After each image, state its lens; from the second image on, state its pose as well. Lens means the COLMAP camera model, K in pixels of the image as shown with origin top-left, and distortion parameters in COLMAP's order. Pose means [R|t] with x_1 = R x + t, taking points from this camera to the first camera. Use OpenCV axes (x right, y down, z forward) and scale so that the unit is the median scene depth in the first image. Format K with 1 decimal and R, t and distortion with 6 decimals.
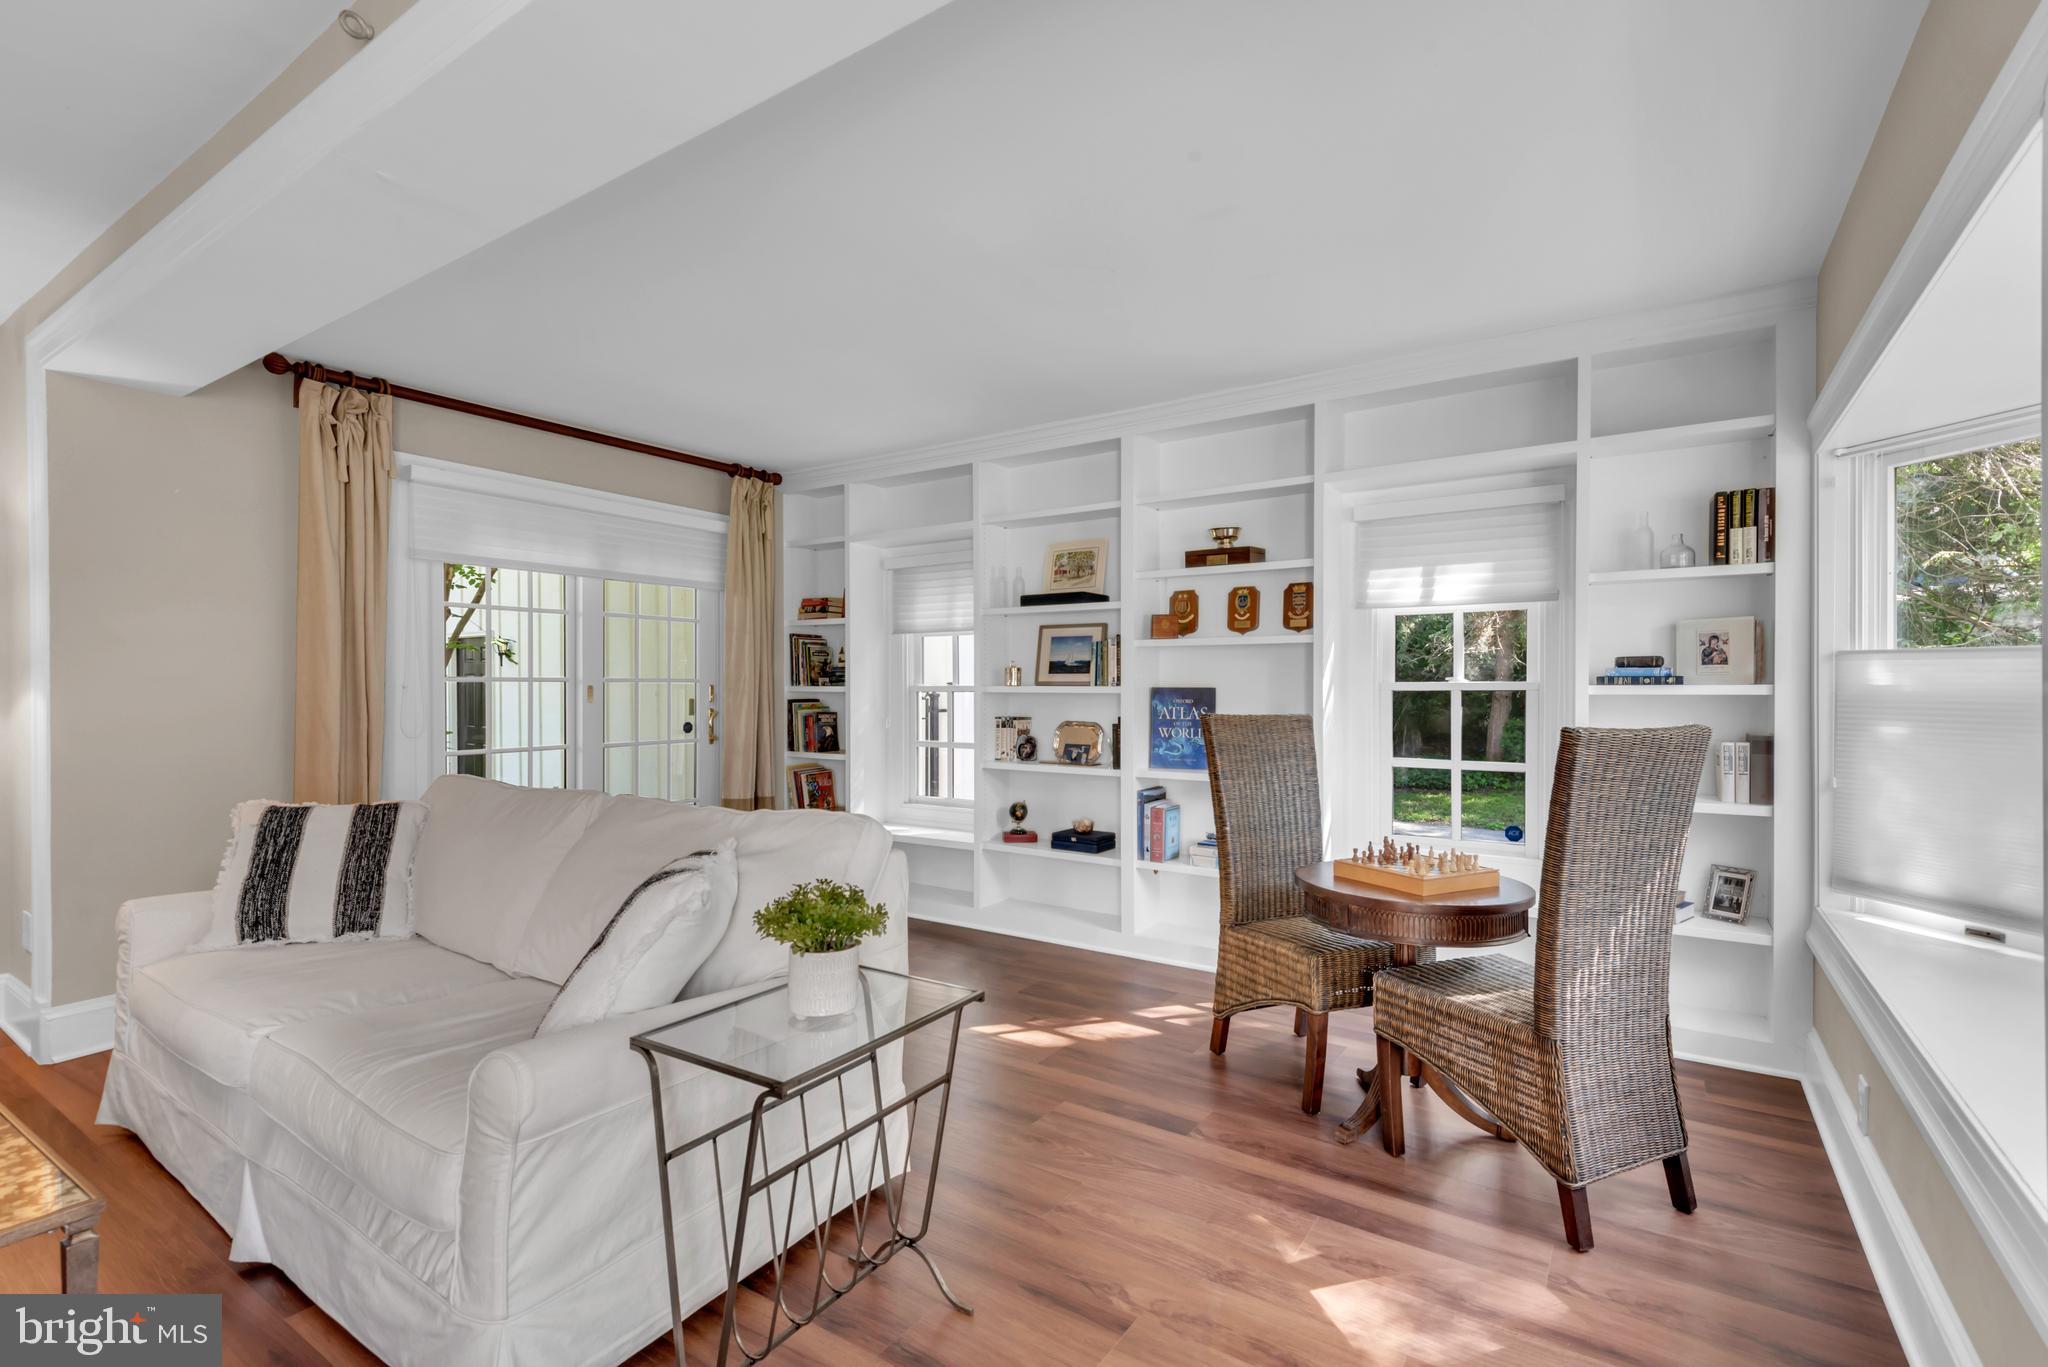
lens RADIAL K [[939.1, 0, 1024.0], [0, 939.1, 683.5], [0, 0, 1]] dist [0.028251, -0.019783]
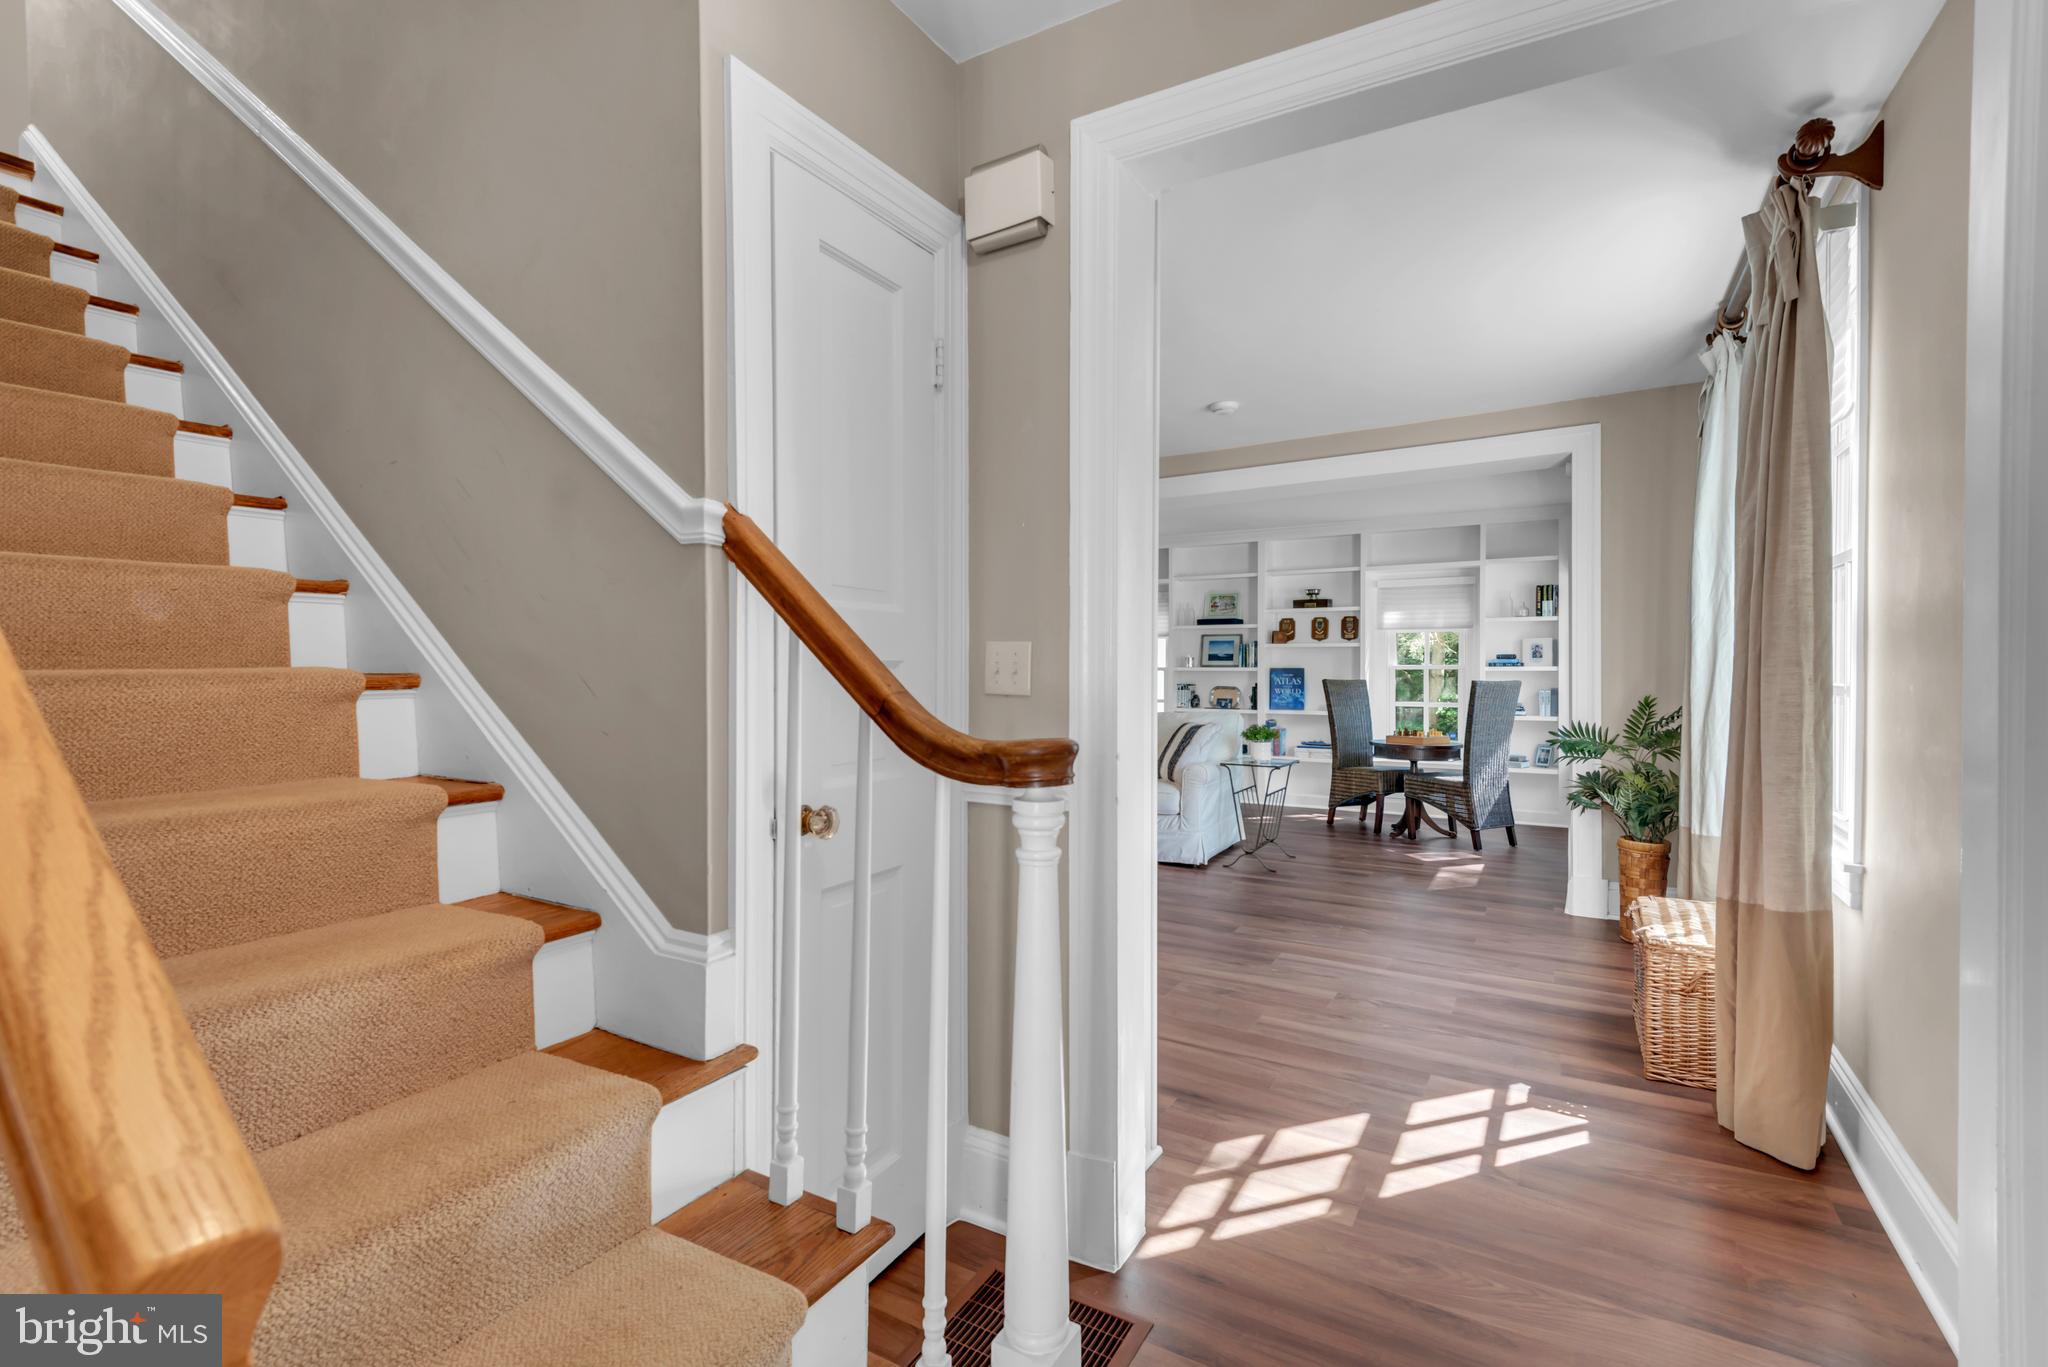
lens RADIAL K [[931.5, 0, 973.0], [0, 931.5, 666.1], [0, 0, 1]] dist [-0.023135, 0.000082]
pose [[0.999872, -0.000017, 0.016019, -0.537058], [0.000004, 1.000000, 0.000806, -0.001240], [-0.016019, -0.000806, 0.999871, -0.963279]]
